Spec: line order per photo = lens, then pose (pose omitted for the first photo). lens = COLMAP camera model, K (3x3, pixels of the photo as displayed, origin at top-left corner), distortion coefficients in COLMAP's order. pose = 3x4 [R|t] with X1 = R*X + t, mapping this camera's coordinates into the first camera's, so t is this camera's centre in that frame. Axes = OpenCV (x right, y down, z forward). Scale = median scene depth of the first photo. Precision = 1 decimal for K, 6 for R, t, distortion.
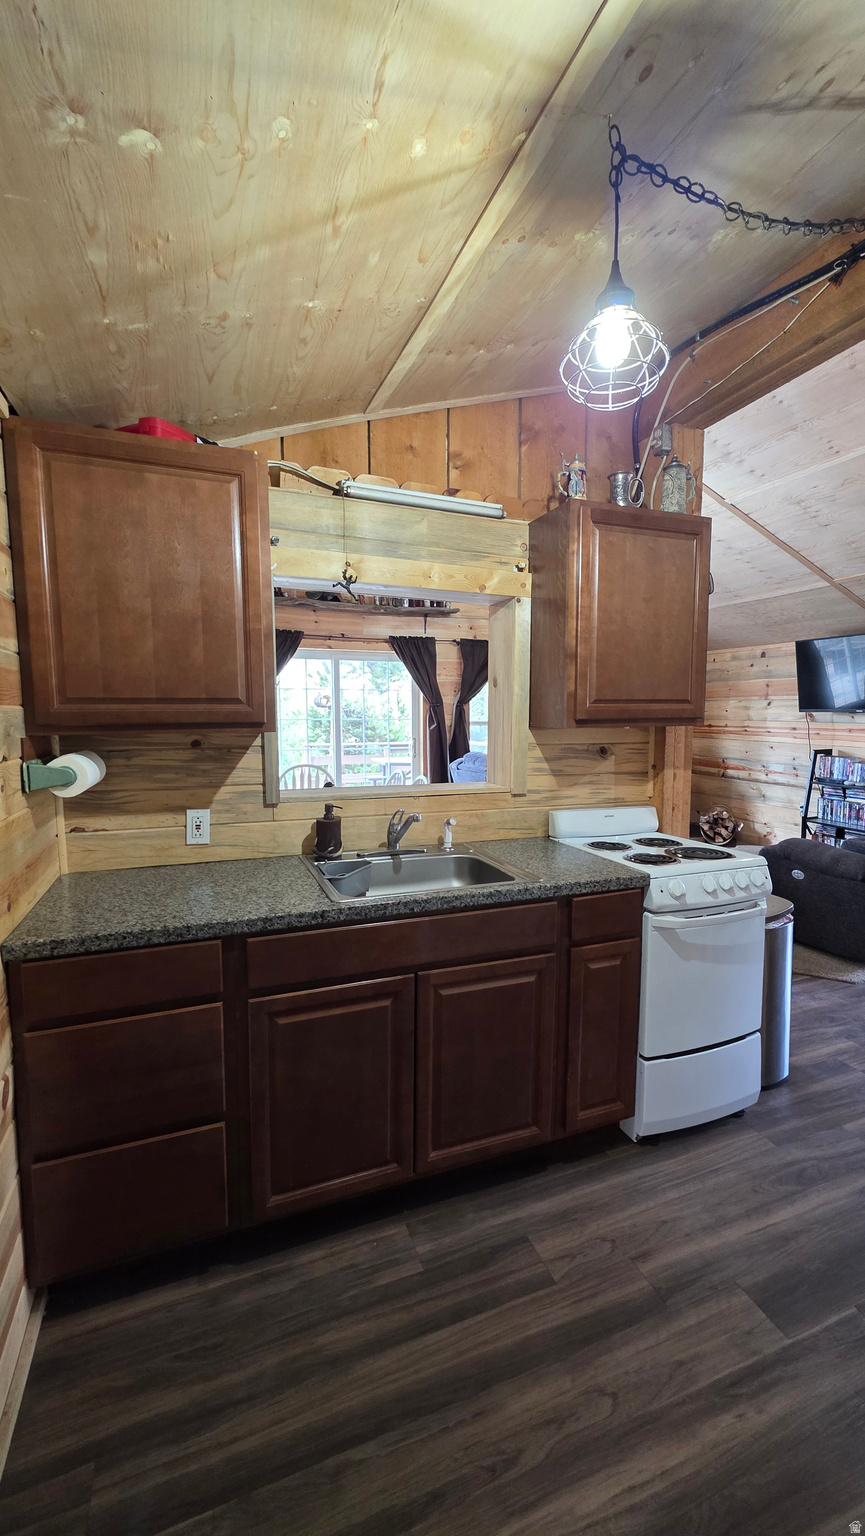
lens RADIAL K [[610.6, 0, 432.5], [0, 610.6, 768.0], [0, 0, 1]] dist [-0.000039, -0.000477]
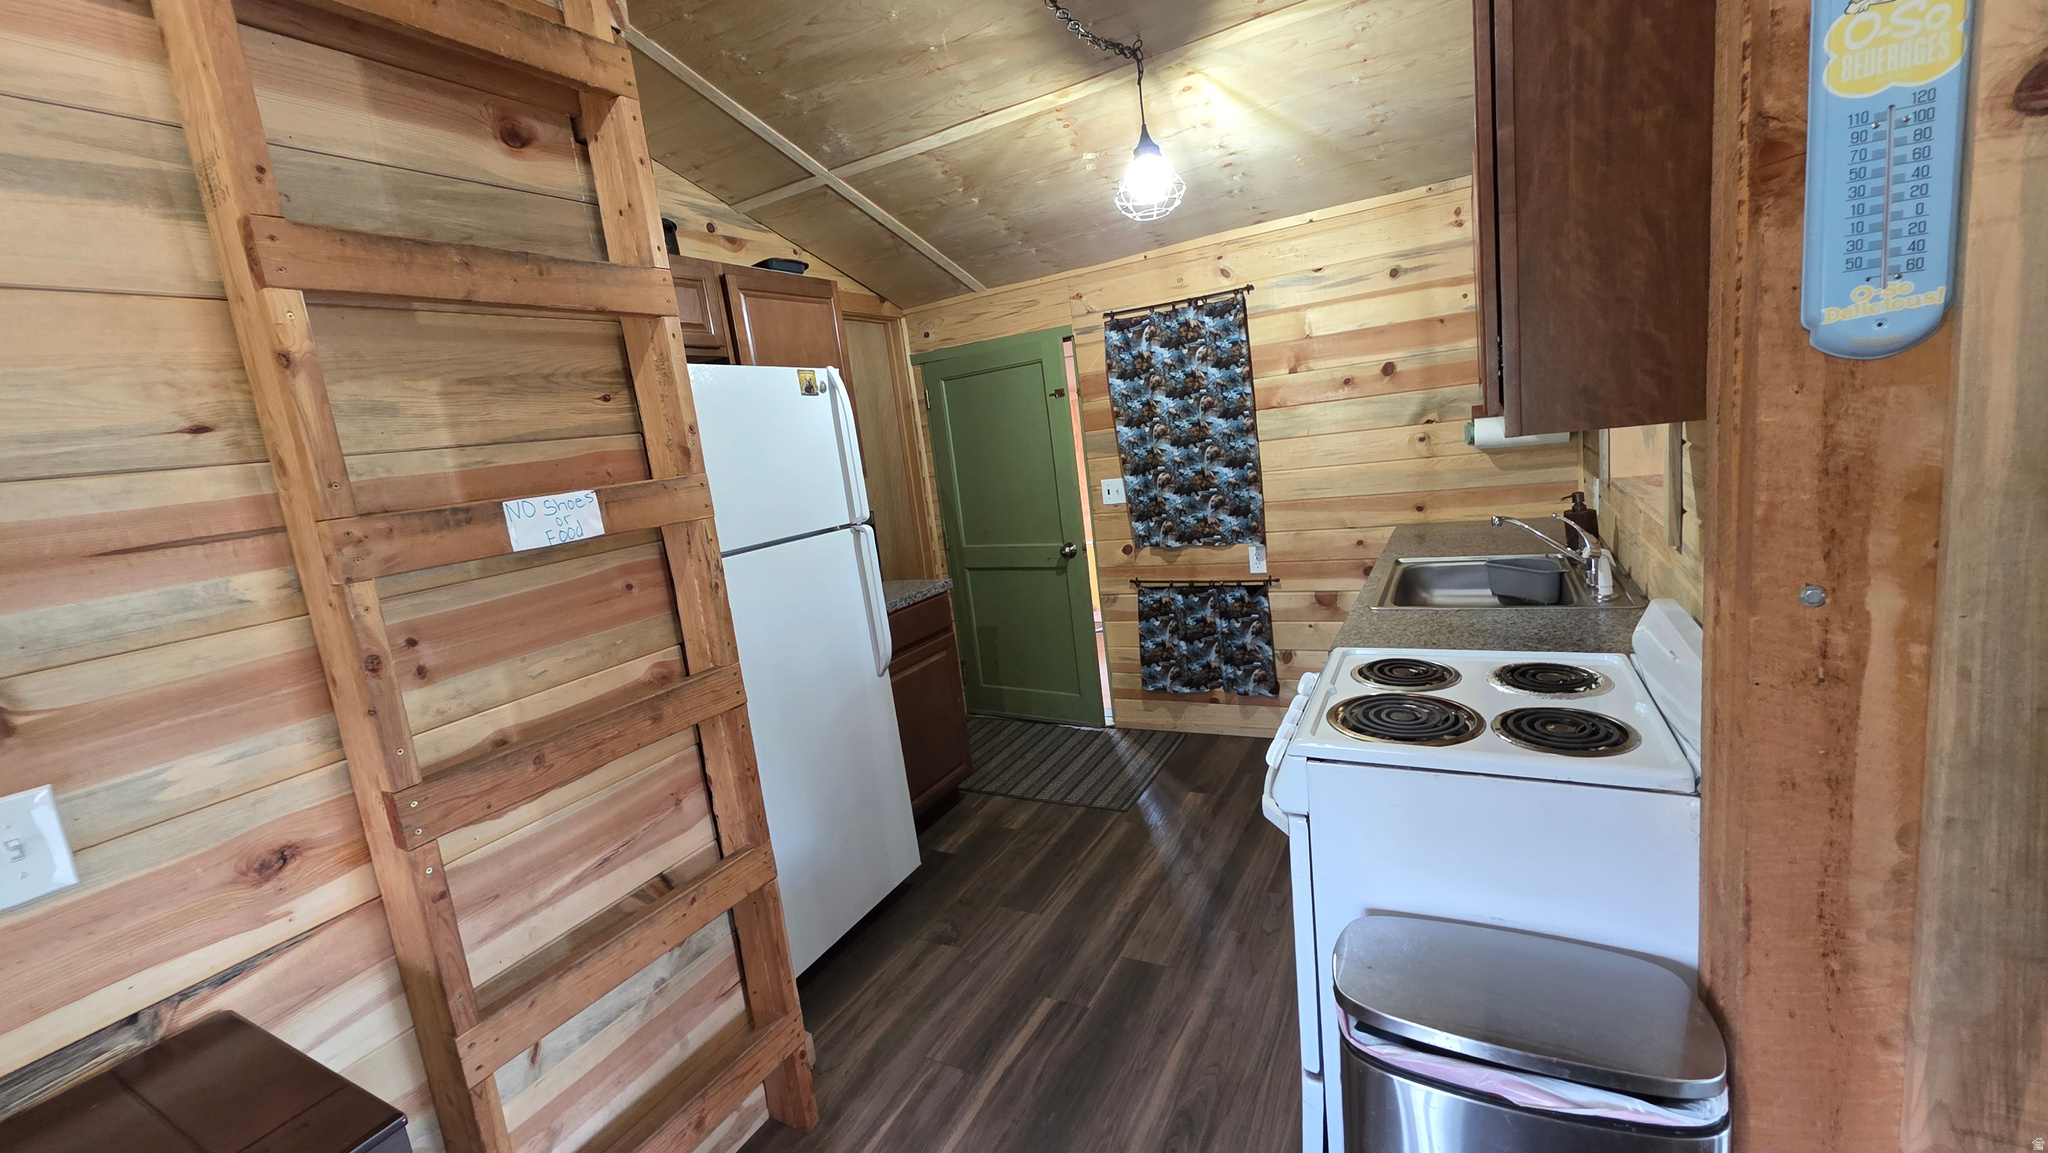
lens RADIAL K [[814.1, 0, 1029.6], [0, 814.1, 565.8], [0, 0, 1]] dist [-0.000039, -0.000477]
pose [[-0.753922, 0.192255, -0.628204, 0.346064], [0.057621, 0.971888, 0.228284, -0.042304], [0.654432, 0.135911, -0.743805, 0.431477]]
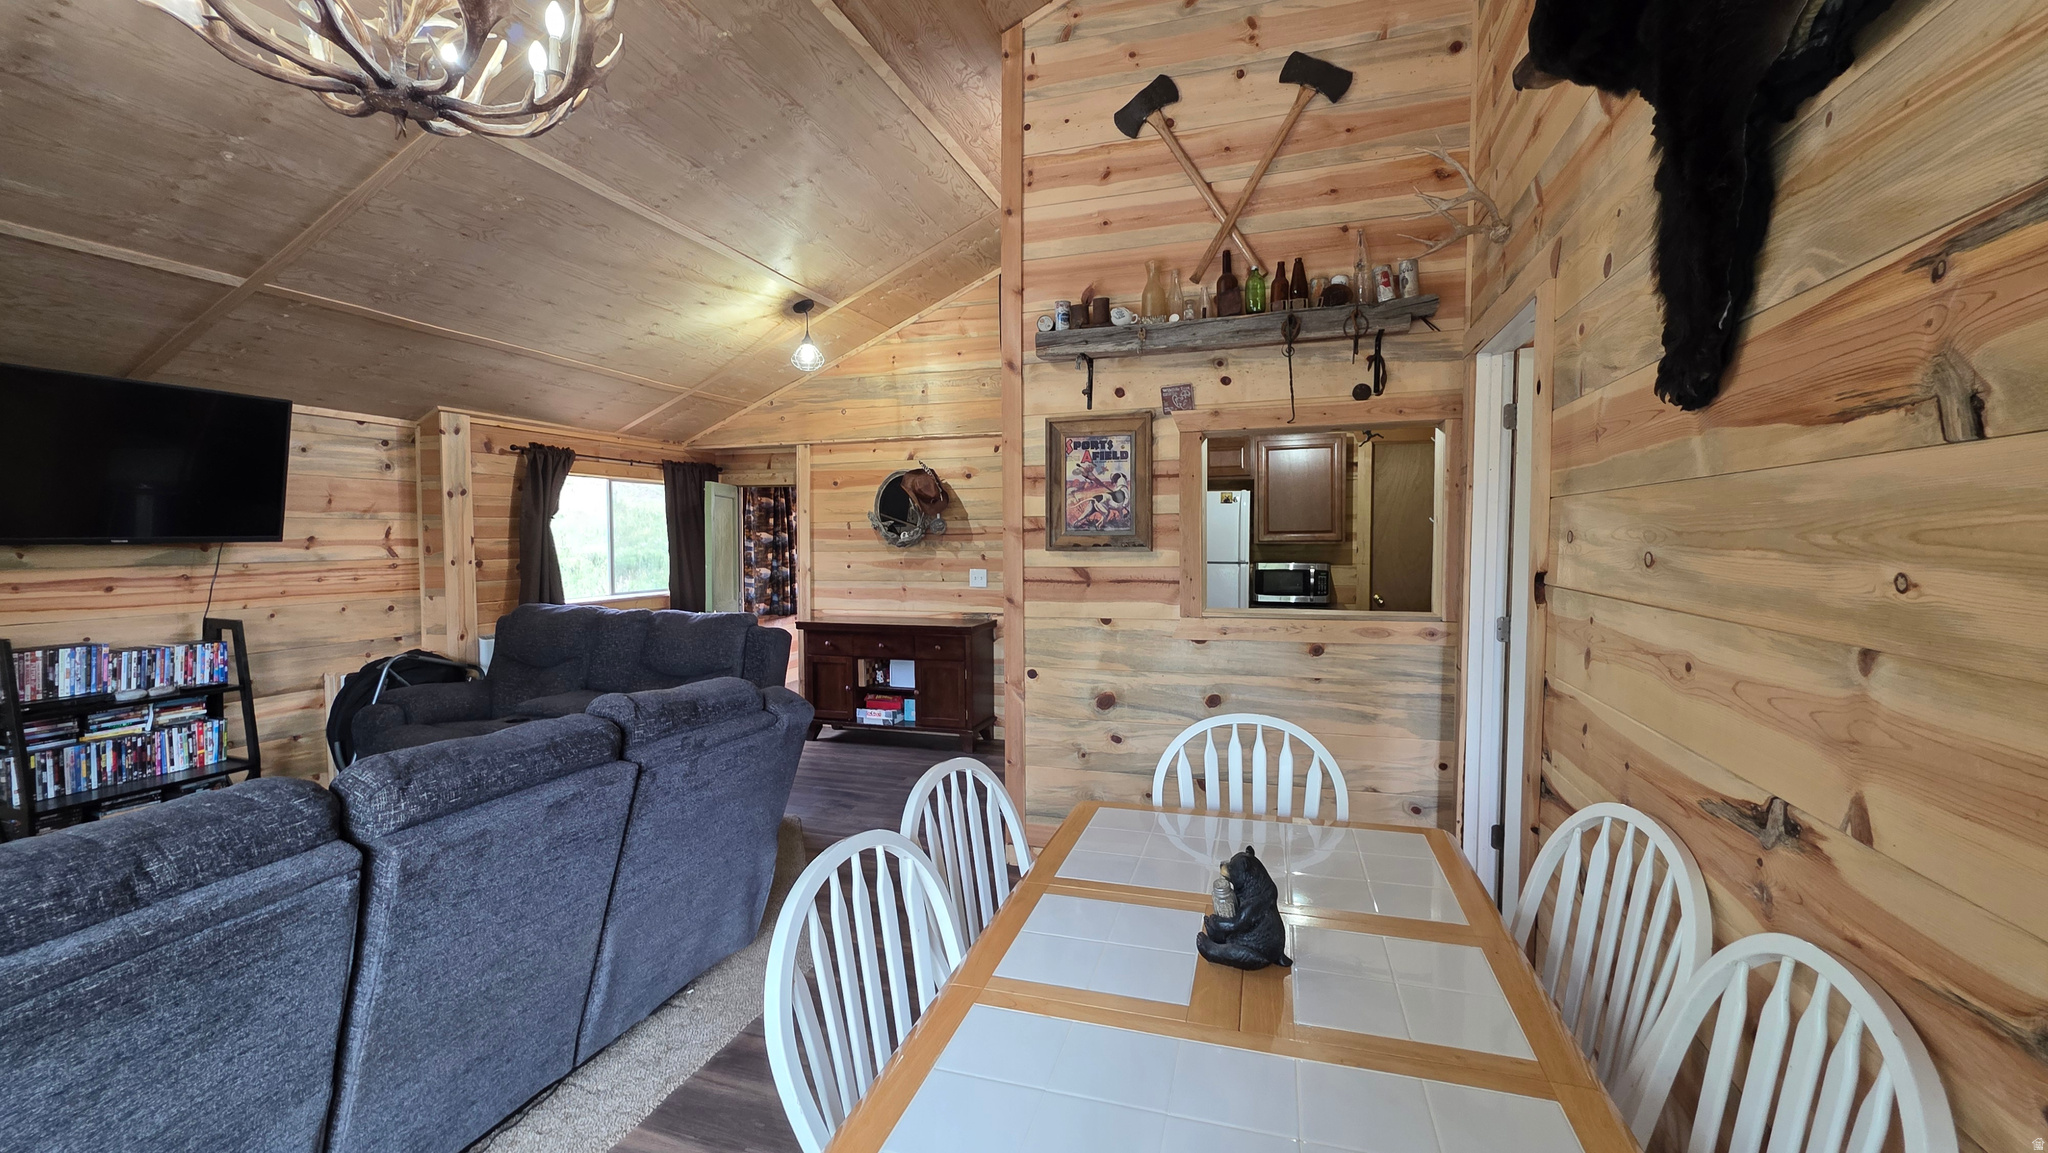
lens RADIAL K [[814.1, 0, 1029.6], [0, 814.1, 565.8], [0, 0, 1]] dist [-0.000039, -0.000477]
pose [[-0.783741, -0.026765, 0.620510, -0.202085], [0.060548, 0.991020, 0.119222, -0.088451], [-0.618129, 0.131010, -0.775083, 0.876362]]
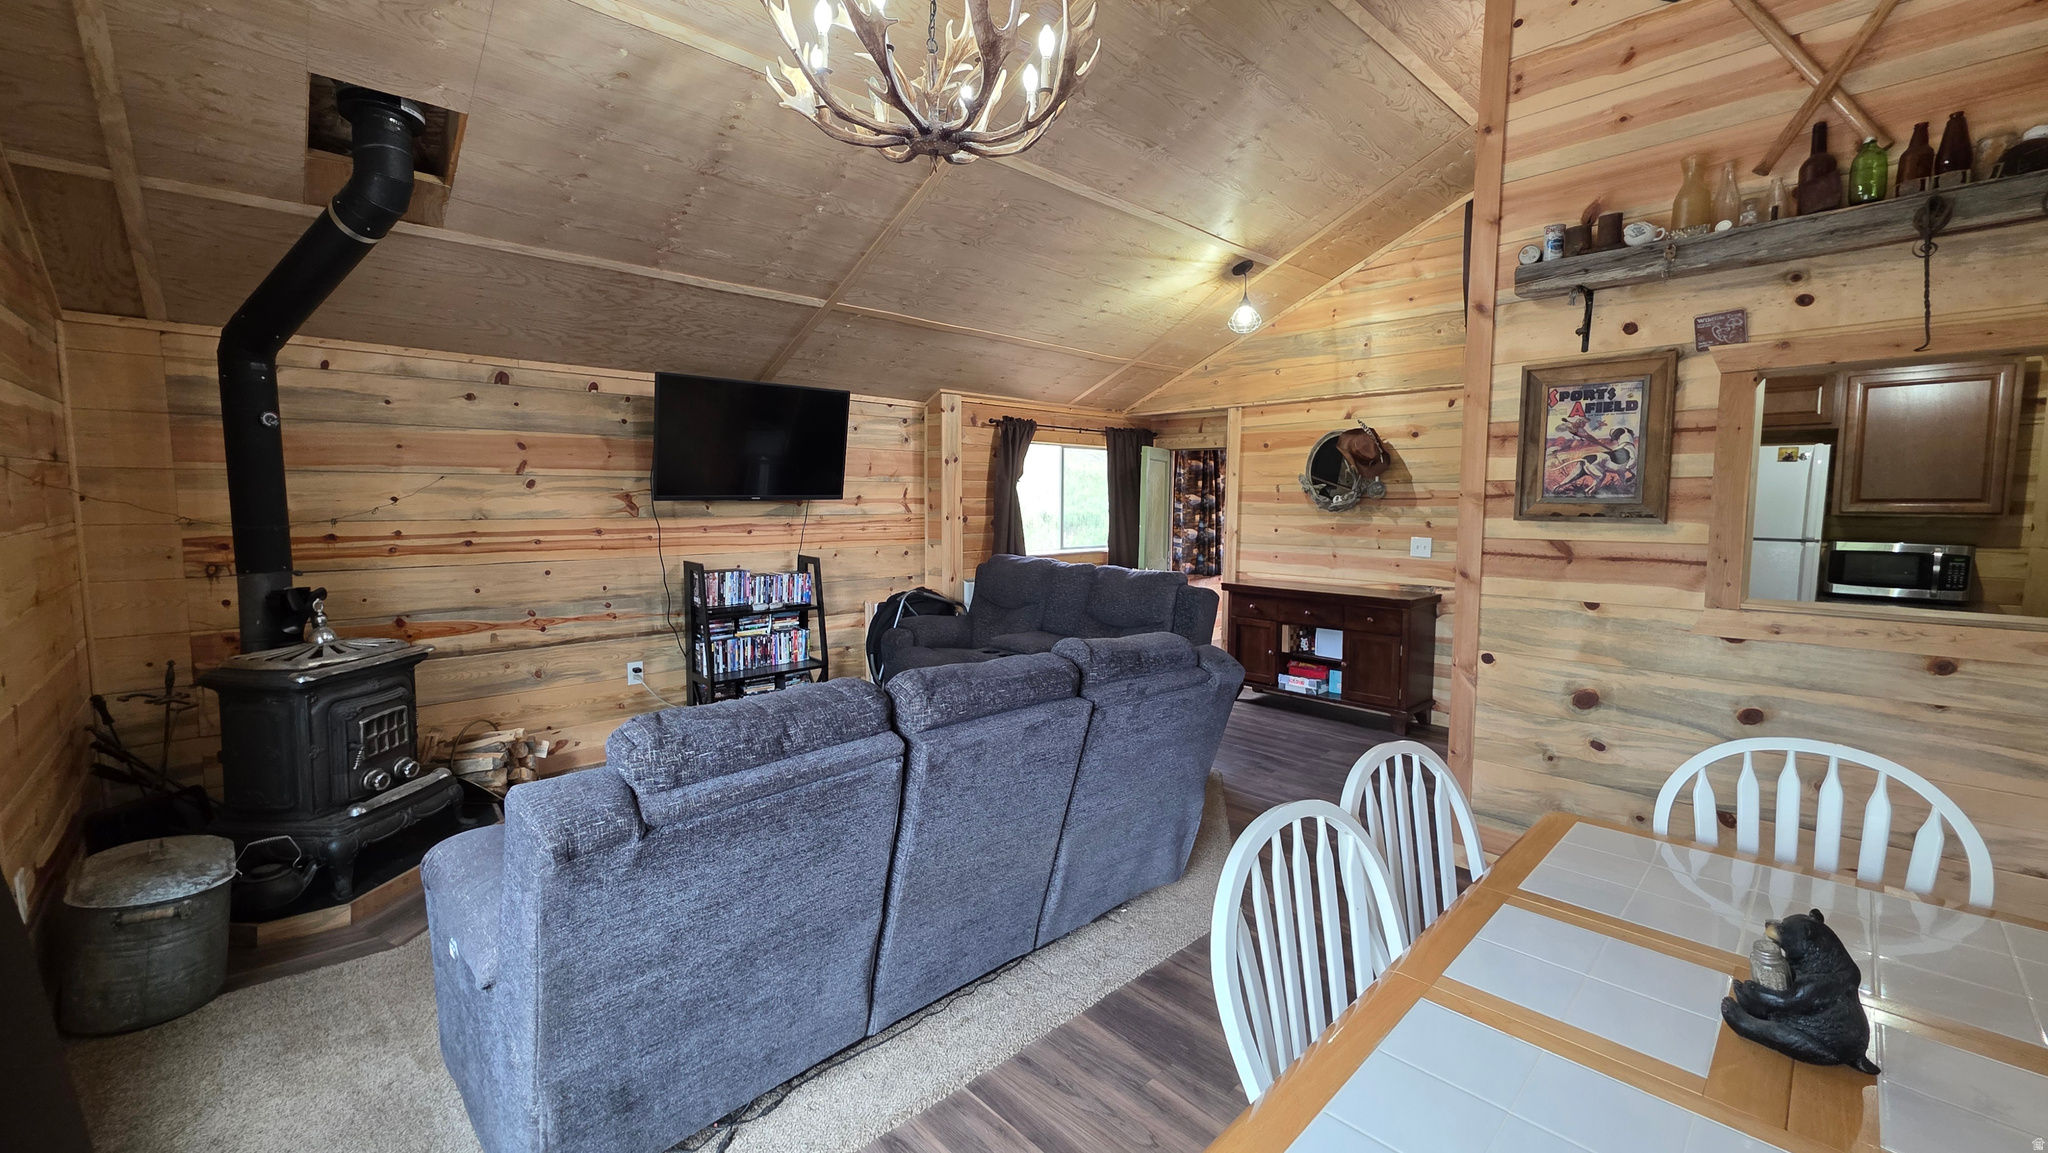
lens RADIAL K [[813.9, 0, 1034.0], [0, 813.9, 565.5], [0, 0, 1]] dist [0.001569, -0.000005]
pose [[-0.390138, -0.086922, 0.916644, -0.201158], [0.083402, 0.988106, 0.129196, -0.091304], [-0.916971, 0.126854, -0.378248, 0.886059]]
